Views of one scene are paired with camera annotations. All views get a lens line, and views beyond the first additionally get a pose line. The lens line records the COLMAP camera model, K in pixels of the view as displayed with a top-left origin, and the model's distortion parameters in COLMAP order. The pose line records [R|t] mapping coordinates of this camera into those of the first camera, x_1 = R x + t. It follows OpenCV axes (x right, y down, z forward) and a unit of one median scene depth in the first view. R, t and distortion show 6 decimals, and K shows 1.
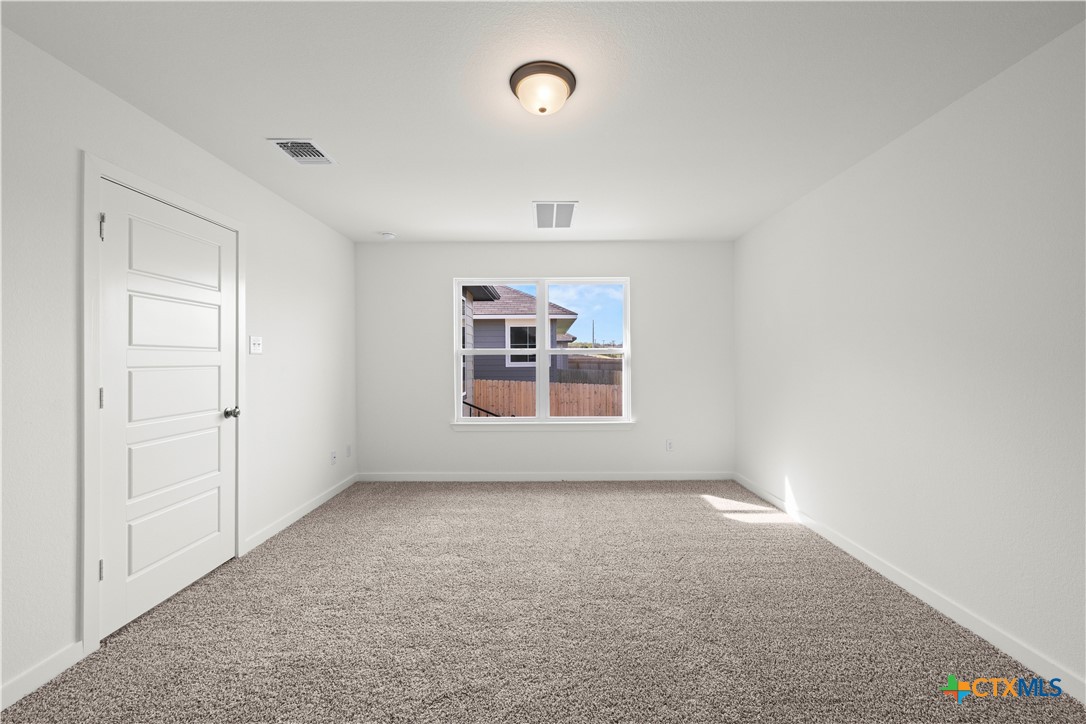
lens RADIAL K [[430.6, 0, 547.6], [0, 430.6, 363.7], [0, 0, 1]] dist [-0.001906, 0.000837]
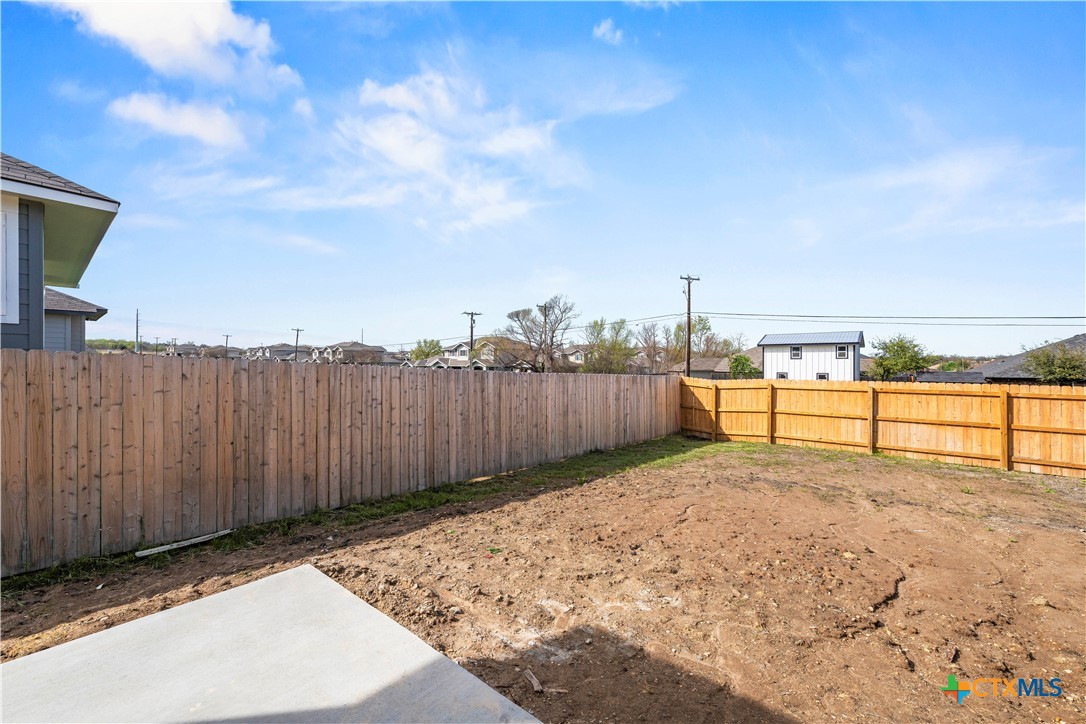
lens RADIAL K [[430.6, 0, 541.3], [0, 430.6, 357.1], [0, 0, 1]] dist [-0.001906, 0.000837]
pose [[0.651948, -0.002727, 0.758258, 0.015808], [0.021248, 0.999667, -0.014674, 0.038150], [-0.757965, 0.025678, 0.651789, 0.309704]]
